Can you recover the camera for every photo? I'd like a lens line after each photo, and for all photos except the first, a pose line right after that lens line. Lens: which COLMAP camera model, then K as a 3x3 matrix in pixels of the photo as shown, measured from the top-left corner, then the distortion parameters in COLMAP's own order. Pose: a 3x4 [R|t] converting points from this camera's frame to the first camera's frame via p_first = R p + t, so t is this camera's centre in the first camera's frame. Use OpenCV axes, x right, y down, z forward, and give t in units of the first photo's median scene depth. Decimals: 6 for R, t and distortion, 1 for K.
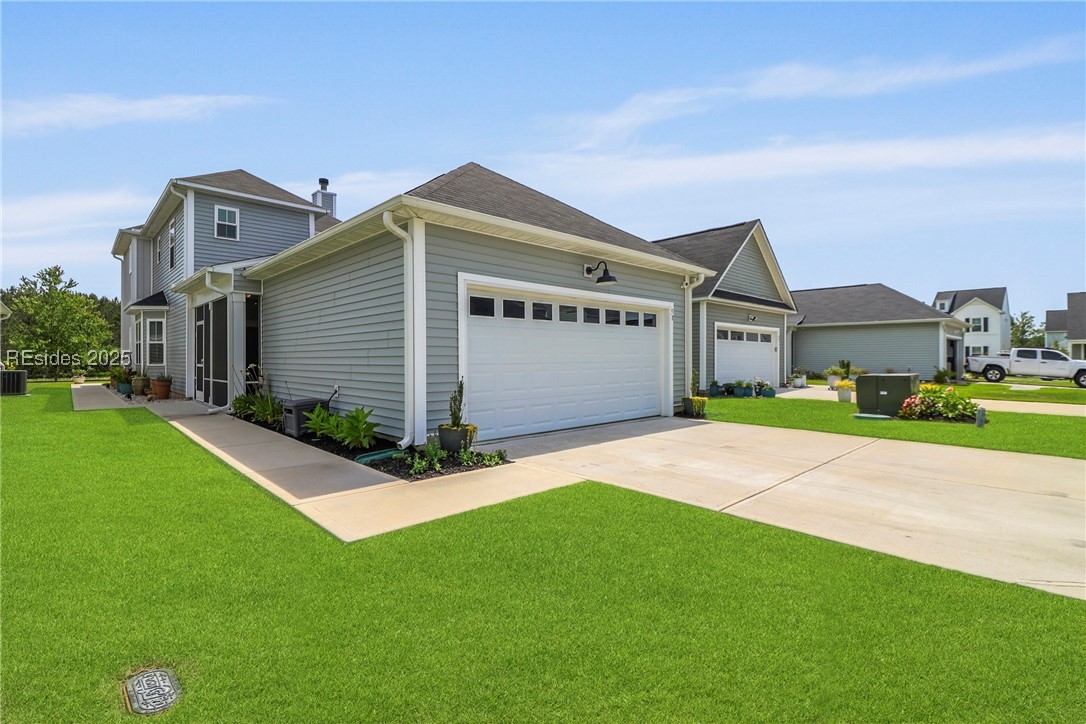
lens RADIAL K [[500.7, 0, 538.6], [0, 500.7, 362.8], [0, 0, 1]] dist [-0.008043, -0.000194]
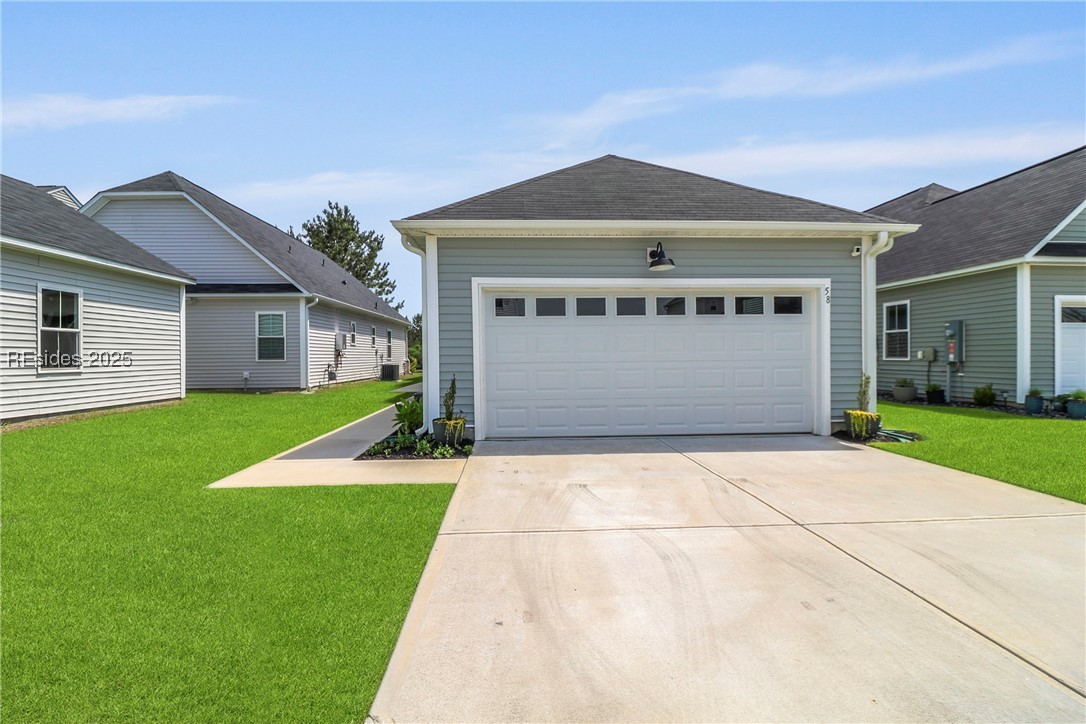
lens RADIAL K [[500.7, 0, 538.0], [0, 500.7, 357.8], [0, 0, 1]] dist [-0.008043, -0.000194]
pose [[0.757594, -0.005688, -0.652701, 0.433503], [0.000789, 0.999969, -0.007798, -0.000349], [0.652725, 0.005393, 0.757576, 0.186903]]
